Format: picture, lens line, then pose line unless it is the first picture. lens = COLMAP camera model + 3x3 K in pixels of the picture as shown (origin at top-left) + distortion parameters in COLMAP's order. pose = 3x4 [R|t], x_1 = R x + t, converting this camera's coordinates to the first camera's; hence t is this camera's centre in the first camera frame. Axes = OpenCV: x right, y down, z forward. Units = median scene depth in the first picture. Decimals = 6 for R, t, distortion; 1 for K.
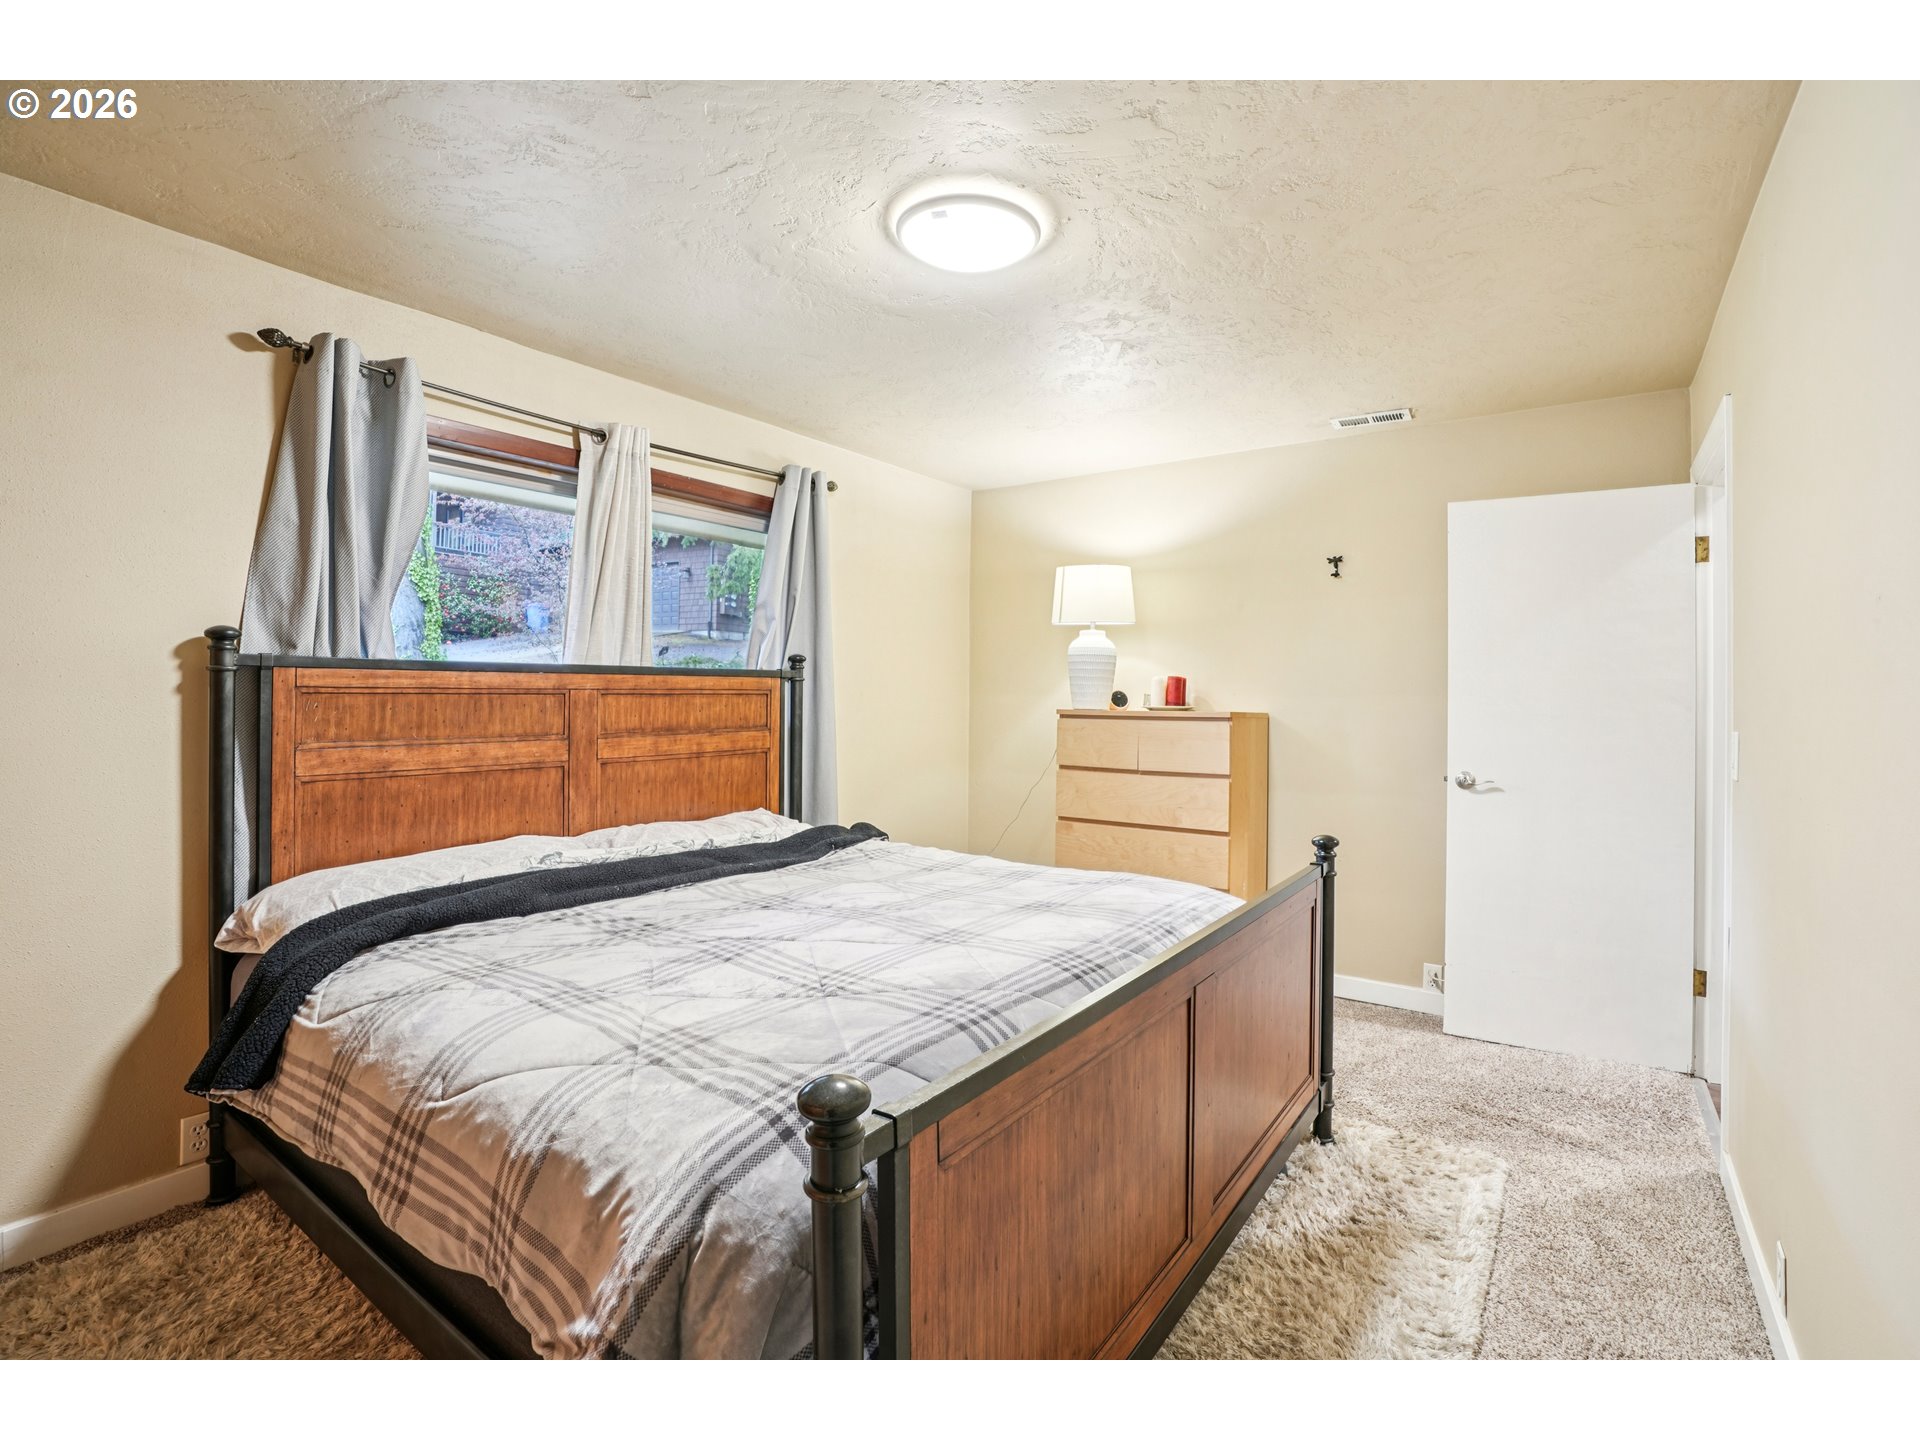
lens RADIAL K [[881.0, 0, 958.1], [0, 881.0, 707.6], [0, 0, 1]] dist [-0.039708, 0.010015]
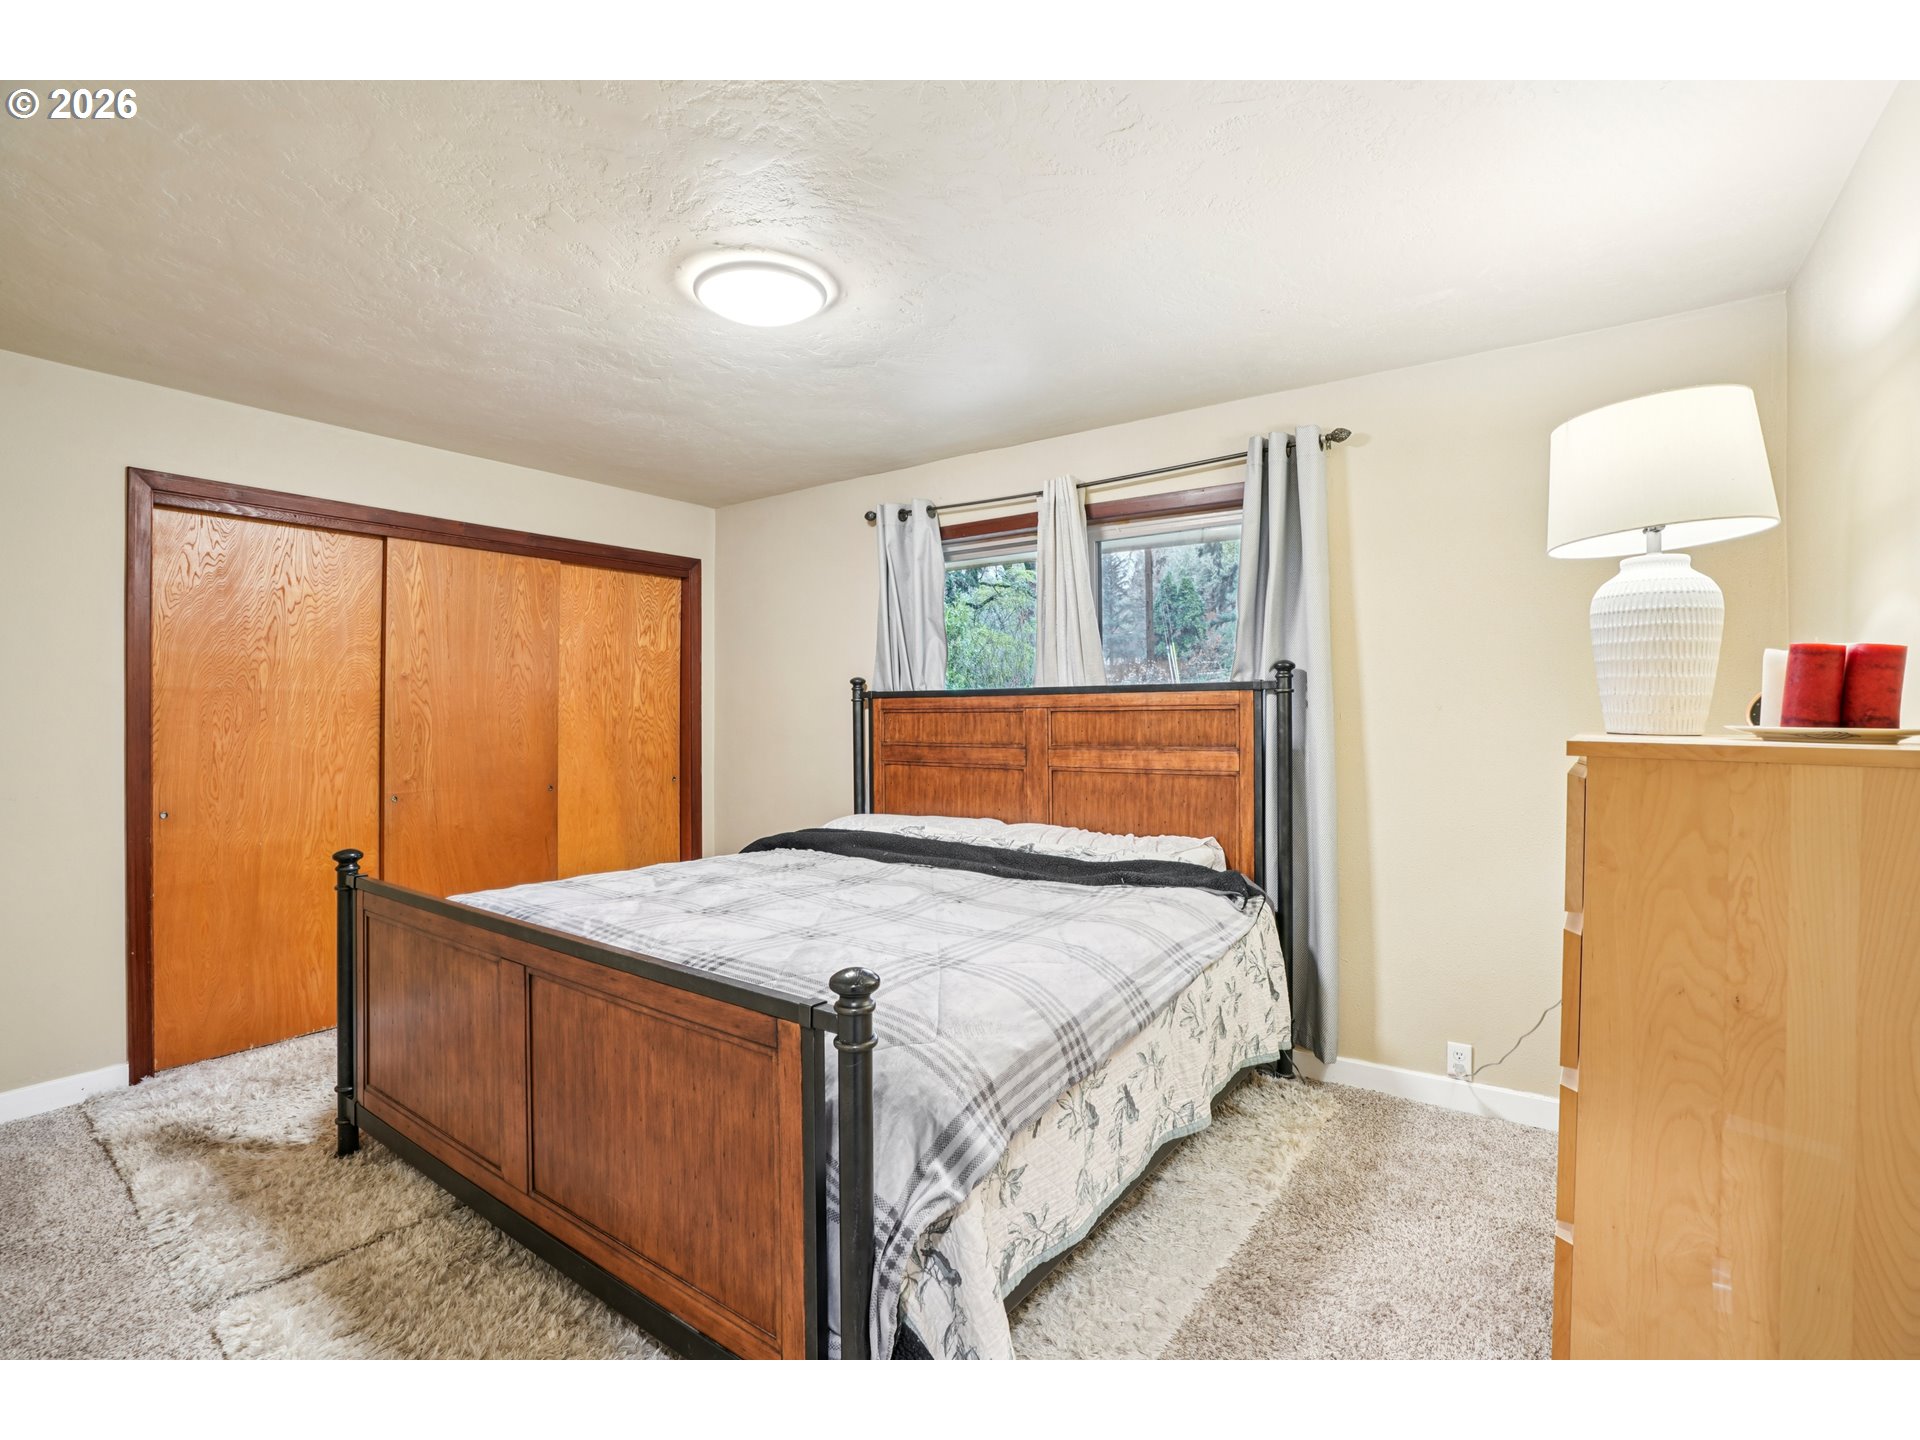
lens RADIAL K [[881.0, 0, 957.7], [0, 881.0, 716.8], [0, 0, 1]] dist [-0.039708, 0.010015]
pose [[0.034006, -0.003960, -0.999414, 0.741051], [-0.010045, 0.999940, -0.004303, -0.001901], [0.999371, 0.010185, 0.033964, 0.798469]]
